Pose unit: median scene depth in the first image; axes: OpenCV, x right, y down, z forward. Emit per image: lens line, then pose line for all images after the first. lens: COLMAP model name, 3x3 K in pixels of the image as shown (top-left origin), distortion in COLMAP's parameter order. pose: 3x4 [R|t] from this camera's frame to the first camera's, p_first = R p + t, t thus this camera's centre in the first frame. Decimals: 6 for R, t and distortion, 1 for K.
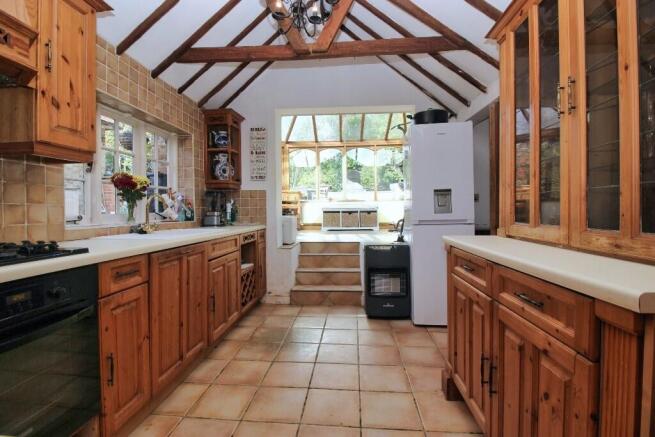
lens RADIAL K [[301.6, 0, 326.0], [0, 301.6, 213.7], [0, 0, 1]] dist [-0.015201, -0.000721]
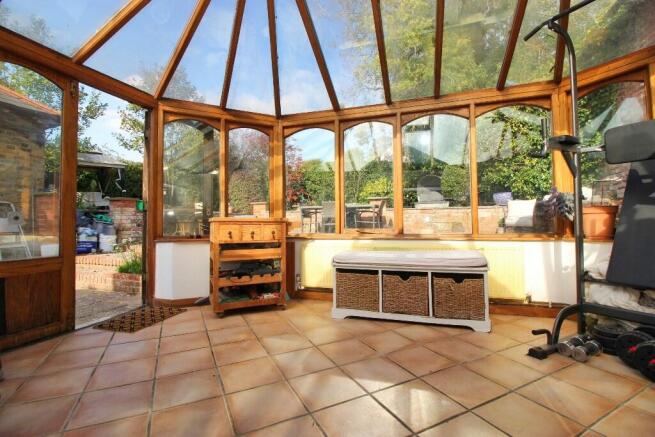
lens RADIAL K [[301.6, 0, 326.0], [0, 301.6, 213.7], [0, 0, 1]] dist [-0.015201, -0.000721]
pose [[0.965869, -0.007961, -0.258908, 0.082718], [-0.000653, 0.999450, -0.033169, -0.067578], [0.259030, 0.032206, 0.965332, 0.611055]]
